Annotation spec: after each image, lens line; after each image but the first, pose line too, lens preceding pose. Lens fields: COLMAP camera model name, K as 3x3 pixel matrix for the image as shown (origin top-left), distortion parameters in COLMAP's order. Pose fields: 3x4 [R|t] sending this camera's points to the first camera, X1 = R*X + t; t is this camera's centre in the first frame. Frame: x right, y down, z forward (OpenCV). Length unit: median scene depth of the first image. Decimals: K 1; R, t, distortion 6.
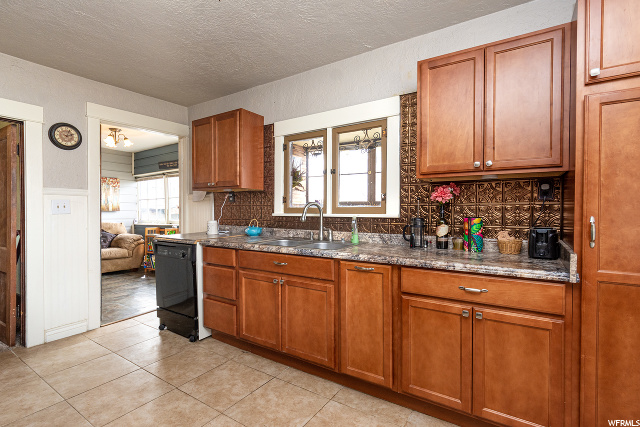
lens RADIAL K [[299.3, 0, 320.0], [0, 299.3, 213.5], [0, 0, 1]] dist [0.000438, 0.000074]
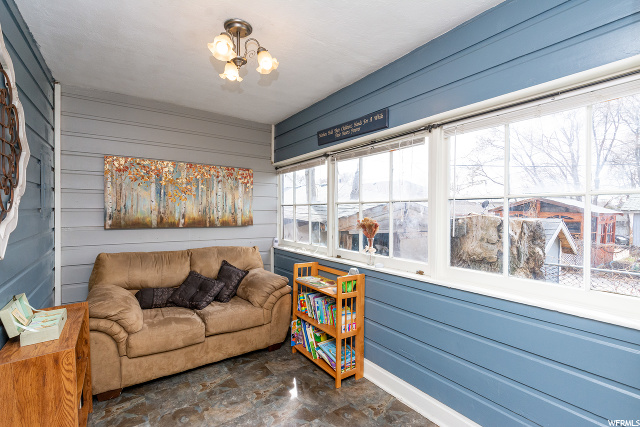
lens RADIAL K [[299.3, 0, 320.0], [0, 299.3, 213.5], [0, 0, 1]] dist [0.000438, 0.000074]
pose [[0.925605, 0.006214, -0.378441, -0.338870], [-0.009821, 0.999923, -0.007604, -0.029572], [0.378365, 0.010755, 0.925594, 0.529105]]
